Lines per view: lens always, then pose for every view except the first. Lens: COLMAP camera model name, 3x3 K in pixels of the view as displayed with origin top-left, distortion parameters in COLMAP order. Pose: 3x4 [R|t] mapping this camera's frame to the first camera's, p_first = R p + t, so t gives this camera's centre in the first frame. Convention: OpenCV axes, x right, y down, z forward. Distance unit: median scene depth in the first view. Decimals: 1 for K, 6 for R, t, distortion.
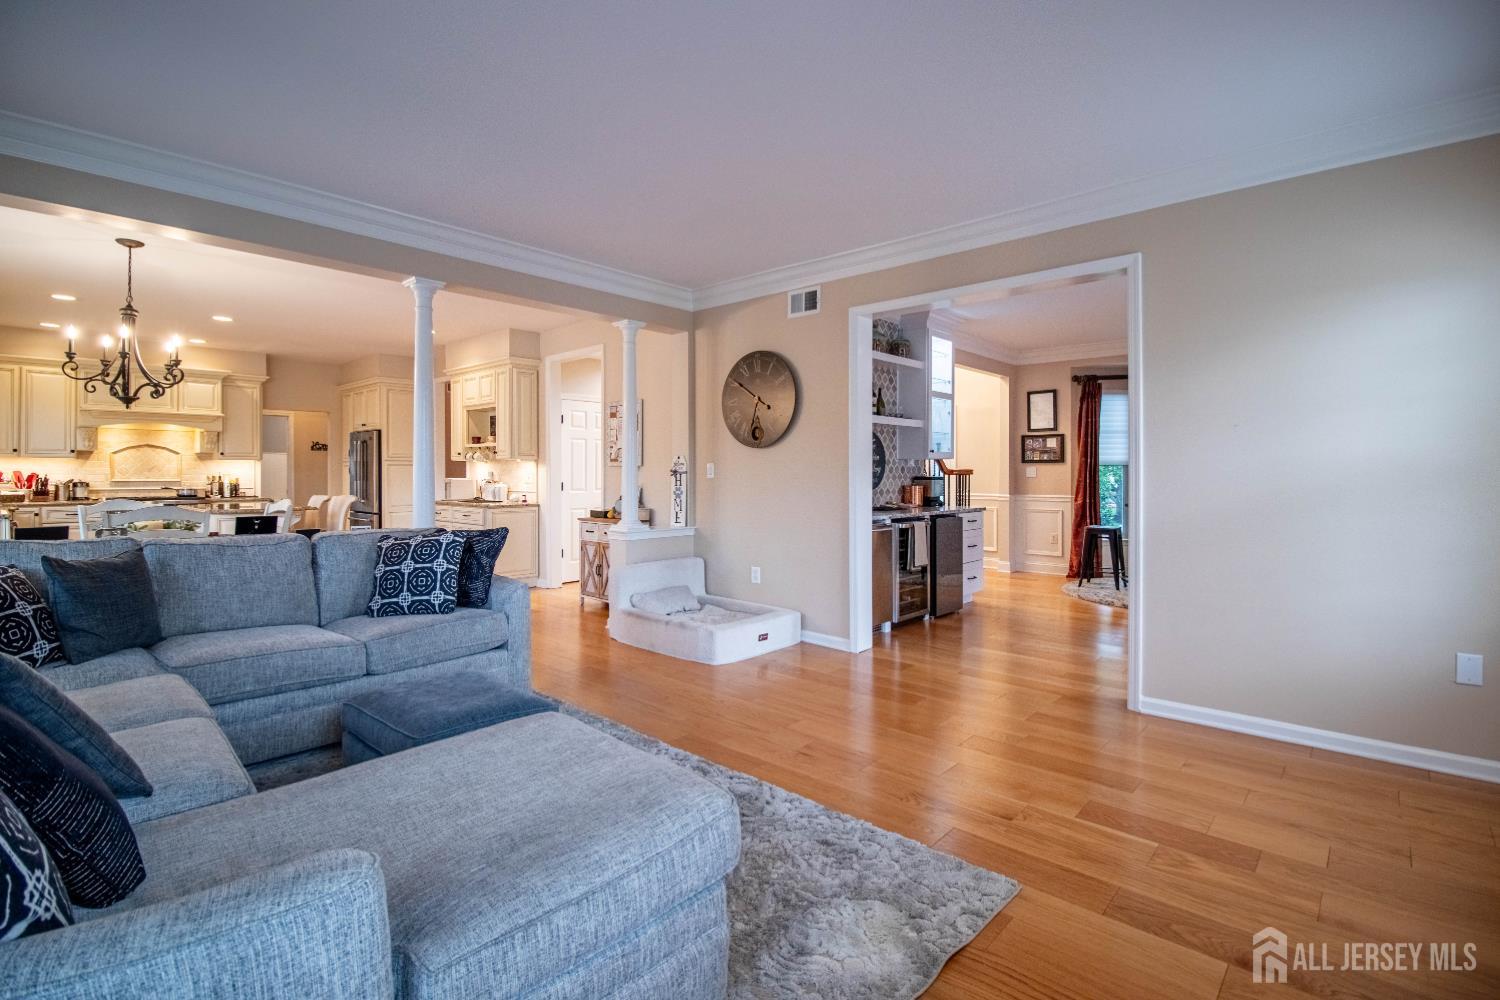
lens RADIAL K [[718.5, 0, 740.6], [0, 718.5, 470.1], [0, 0, 1]] dist [0.001259, 0.000052]
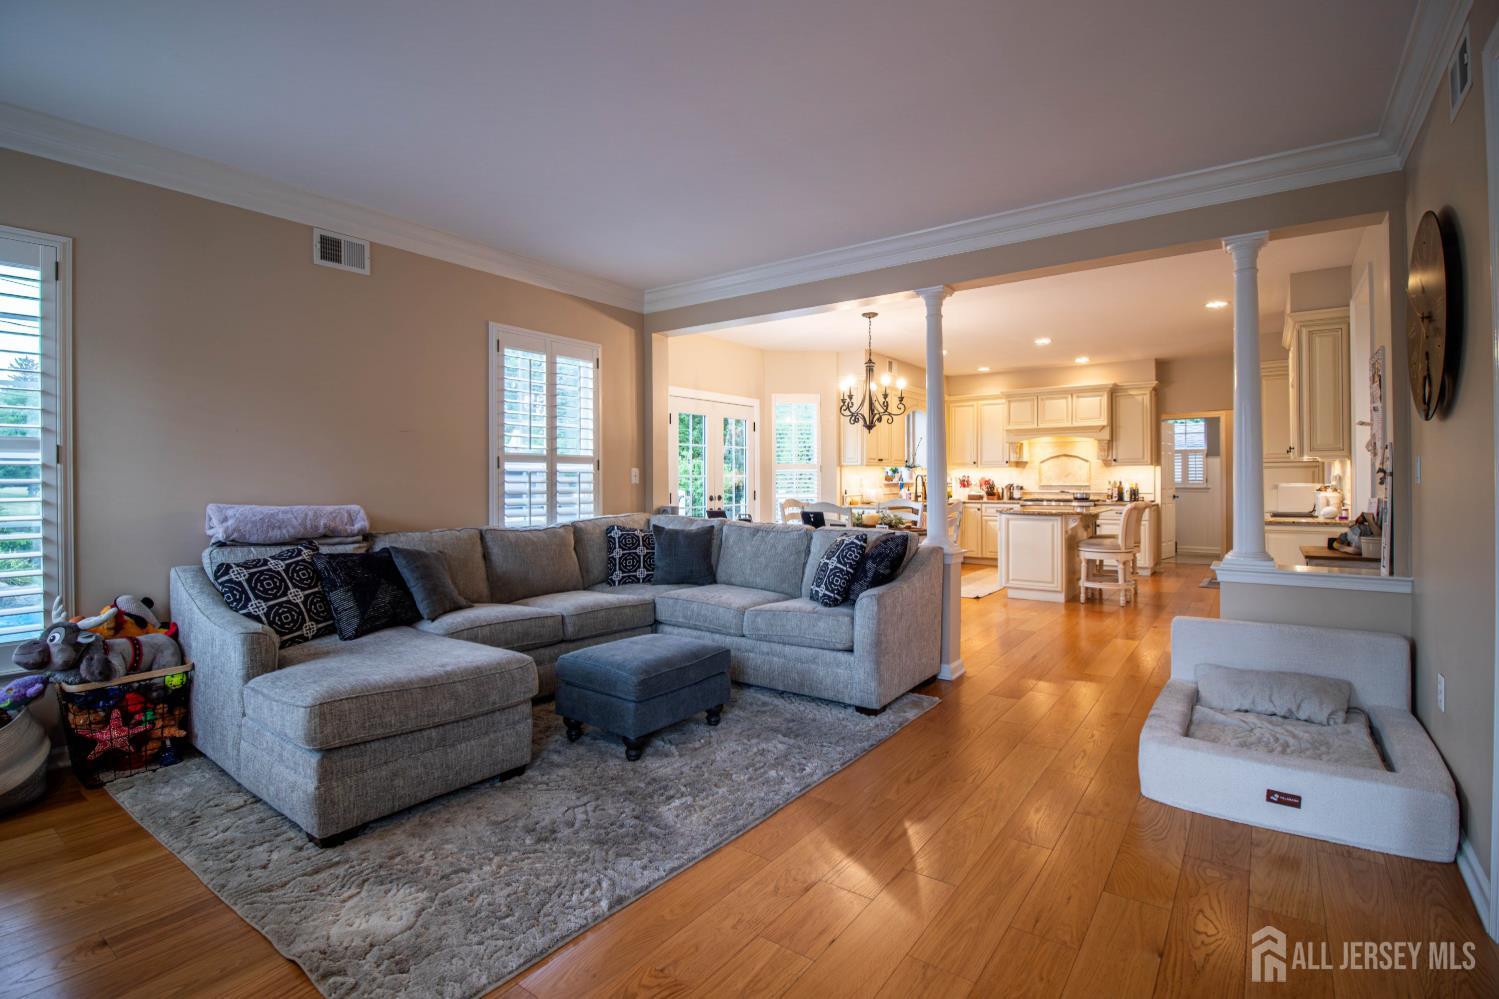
lens RADIAL K [[724.1, 0, 749.5], [0, 724.1, 499.5], [0, 0, 1]] dist [0.039864, 0.000142]
pose [[0.125722, 0.026883, -0.991701, 0.317916], [0.007690, 0.999576, 0.028071, 0.000839], [0.992036, -0.011155, 0.125462, 0.352125]]
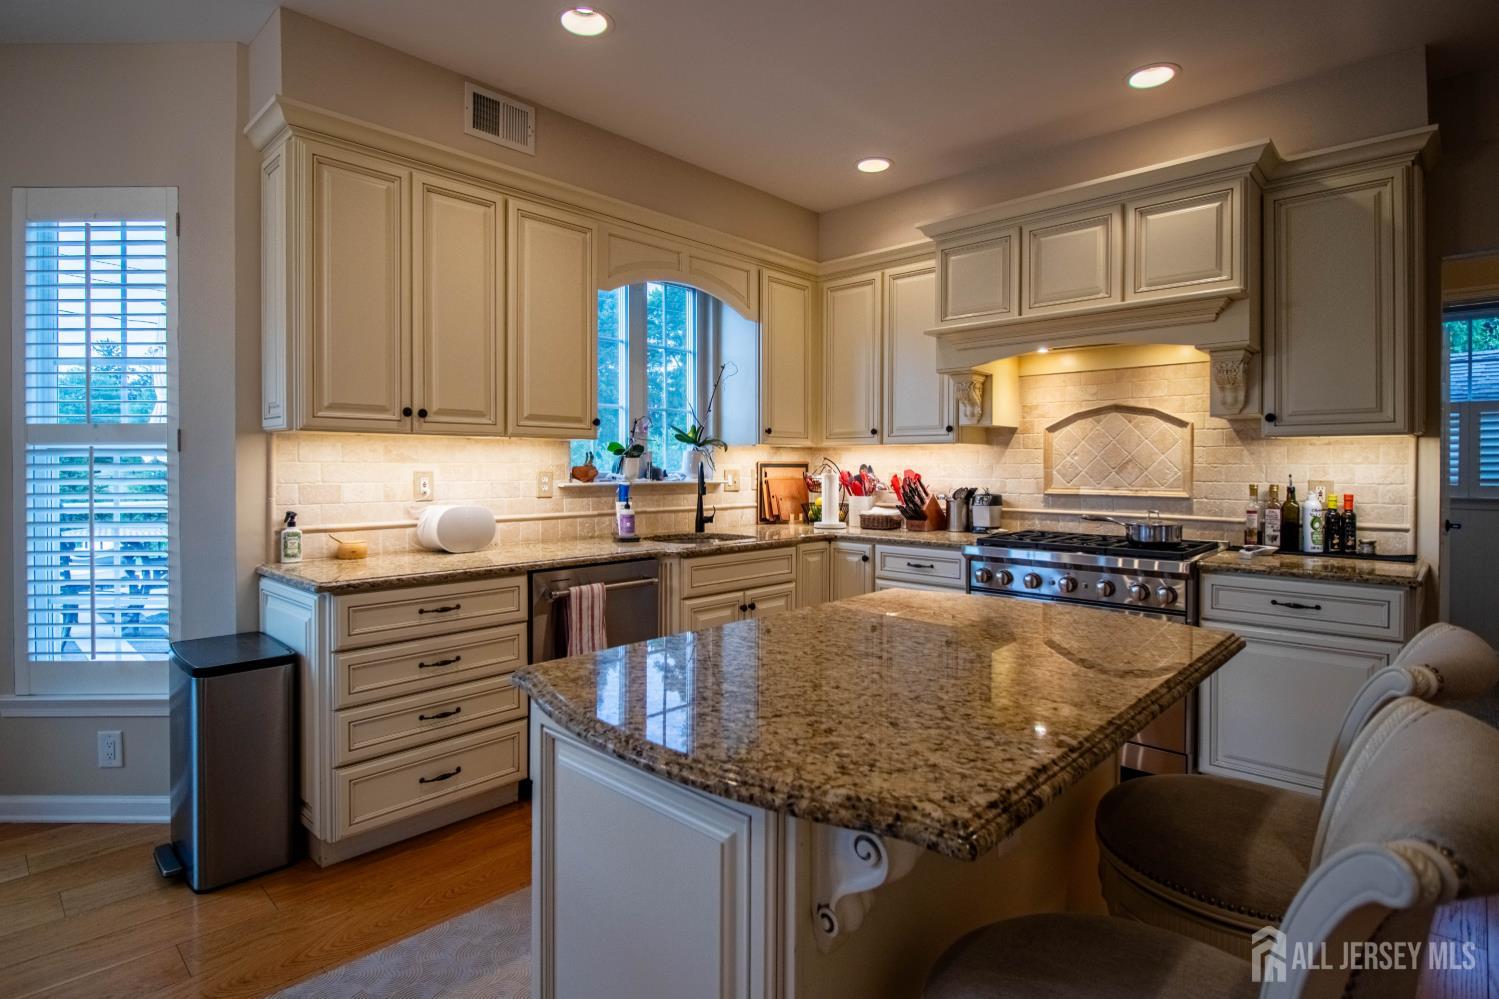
lens RADIAL K [[754.4, 0, 746.8], [0, 754.4, 478.7], [0, 0, 1]] dist [0.000692, 0.000283]
pose [[-0.015765, 0.010865, -0.999817, -0.413403], [0.001654, 0.999940, 0.010841, 0.000656], [0.999874, -0.001483, -0.015783, 0.839461]]
